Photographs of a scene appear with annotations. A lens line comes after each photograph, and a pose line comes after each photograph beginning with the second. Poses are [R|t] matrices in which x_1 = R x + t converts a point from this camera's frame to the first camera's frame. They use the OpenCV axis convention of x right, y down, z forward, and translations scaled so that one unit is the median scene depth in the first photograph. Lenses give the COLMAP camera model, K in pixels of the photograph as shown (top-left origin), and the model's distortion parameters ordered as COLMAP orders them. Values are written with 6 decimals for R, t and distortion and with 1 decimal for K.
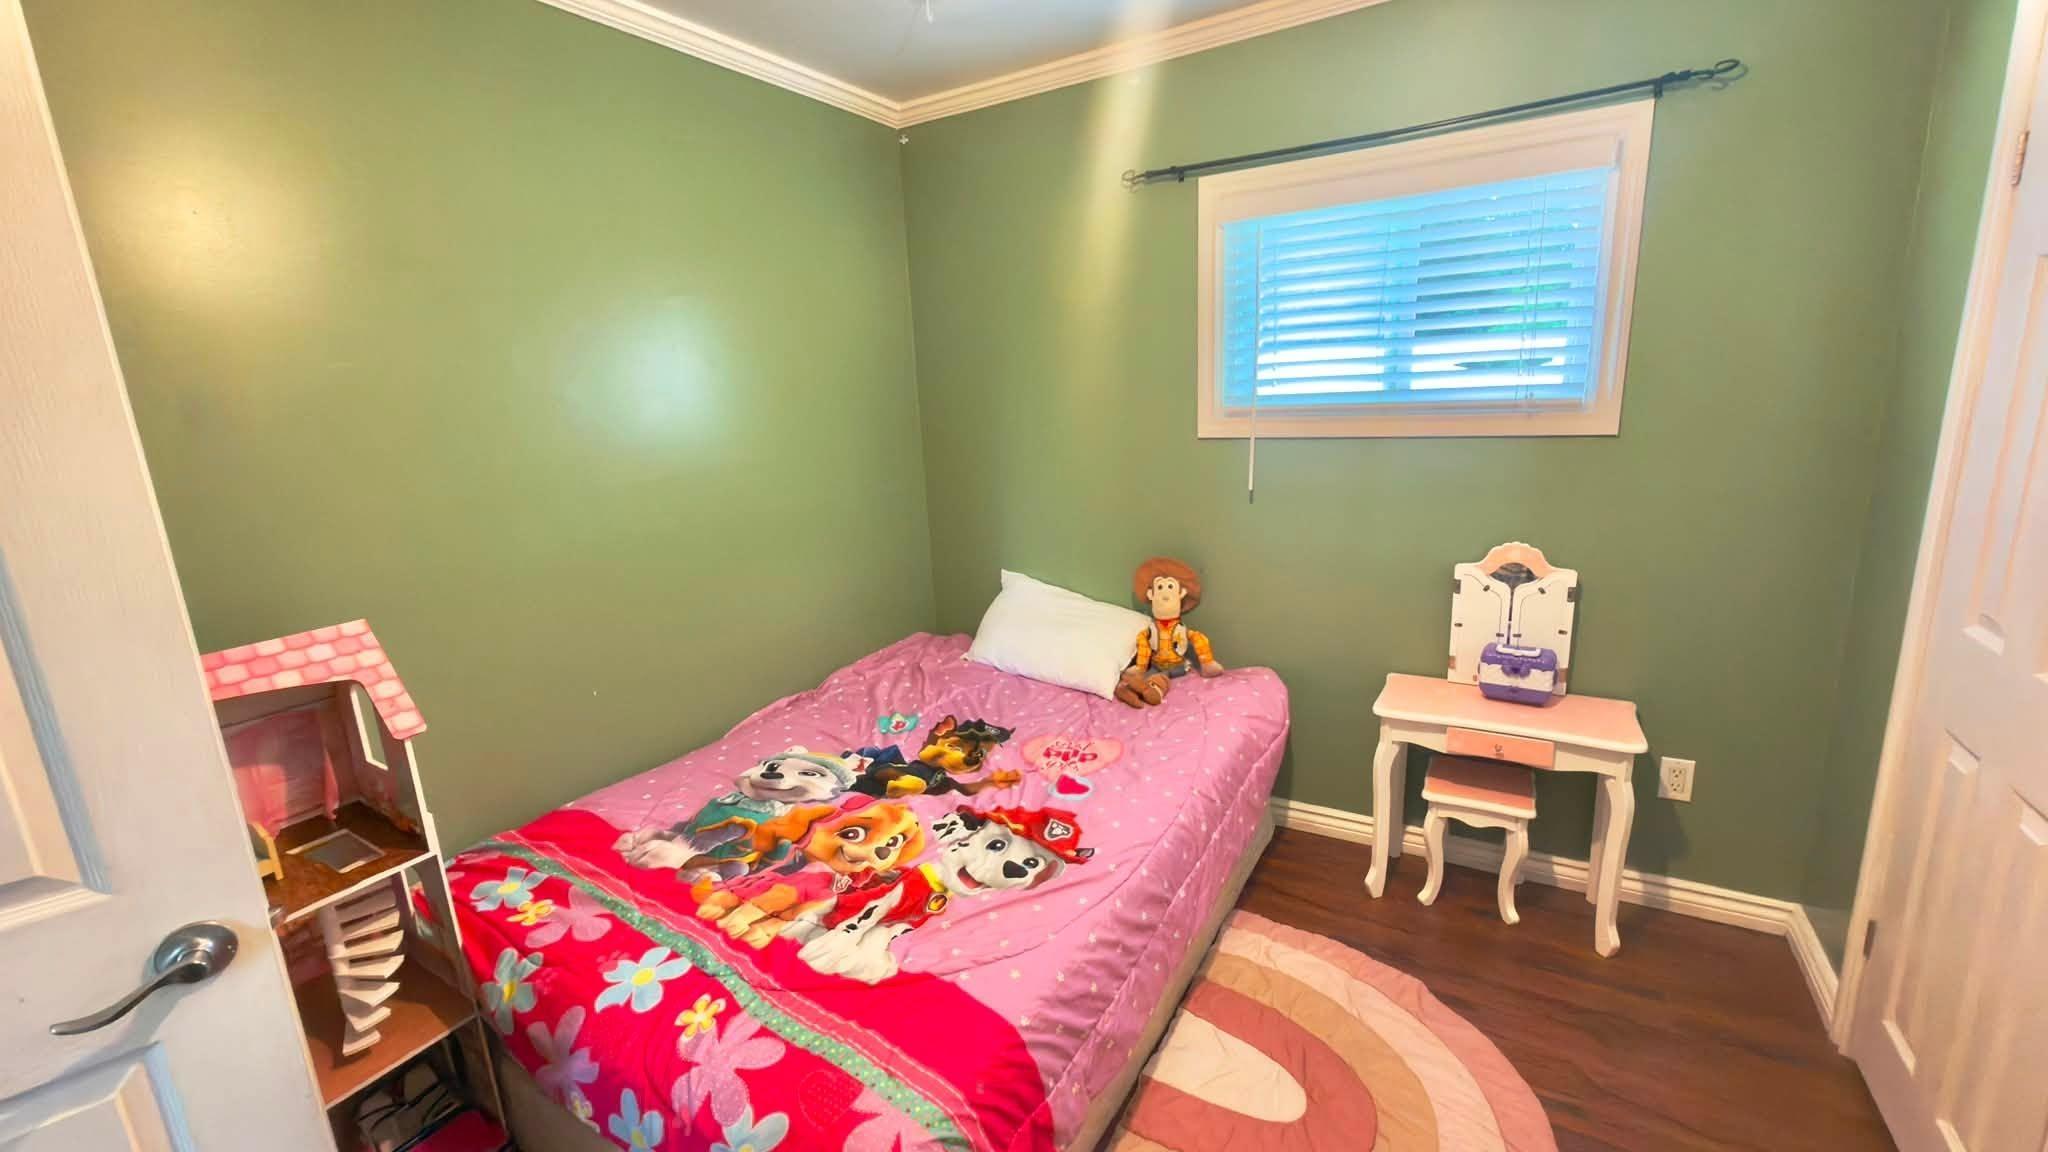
lens RADIAL K [[818.0, 0, 1022.9], [0, 818.0, 574.7], [0, 0, 1]] dist [0.000089, -0.000052]
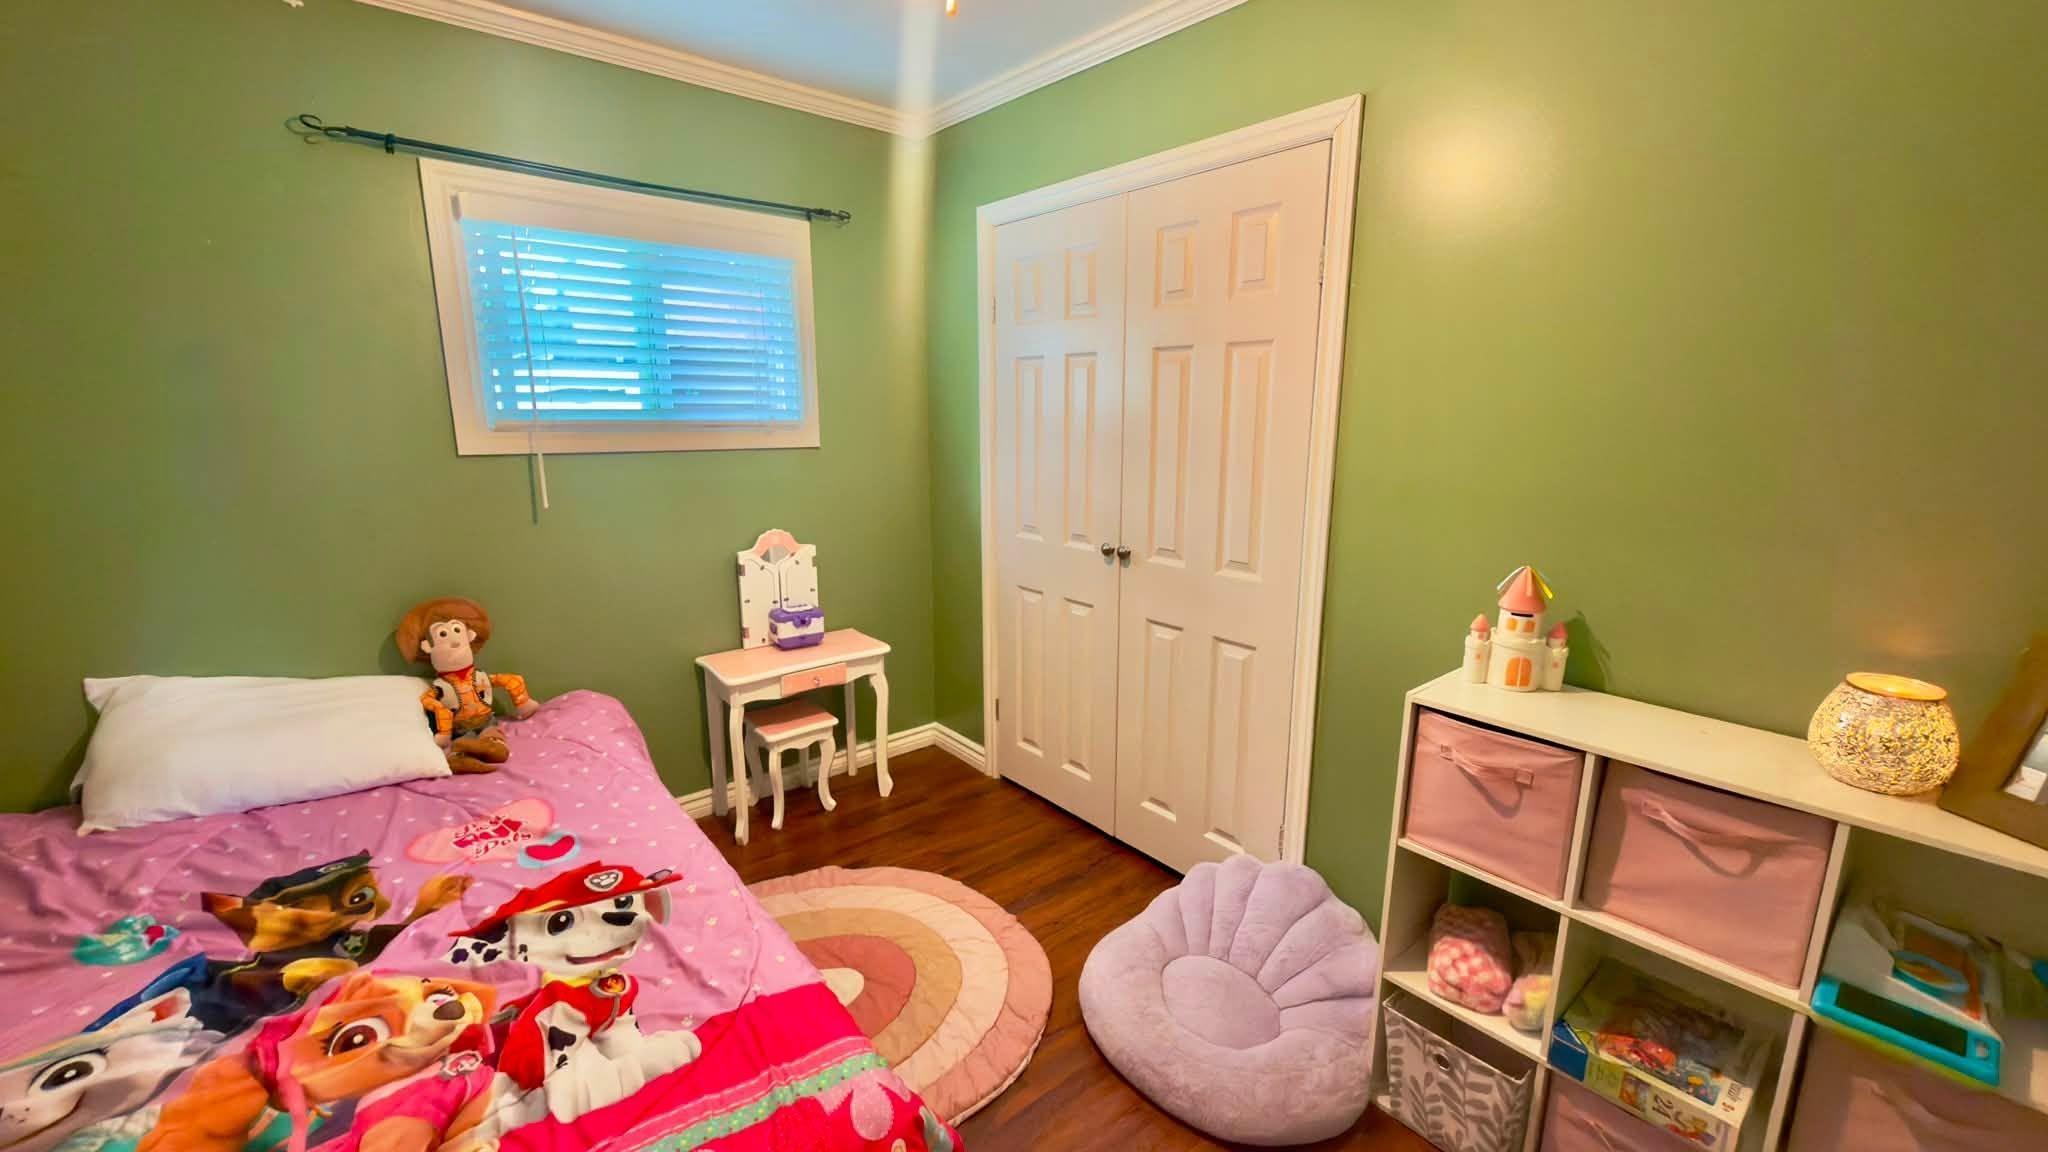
lens RADIAL K [[814.1, 0, 1017.8], [0, 814.1, 577.2], [0, 0, 1]] dist [-0.000815, -0.000258]
pose [[0.333234, -0.143237, 0.931900, -0.492707], [0.190348, 0.978261, 0.082297, 0.002502], [-0.923430, 0.149961, 0.353254, 0.191025]]
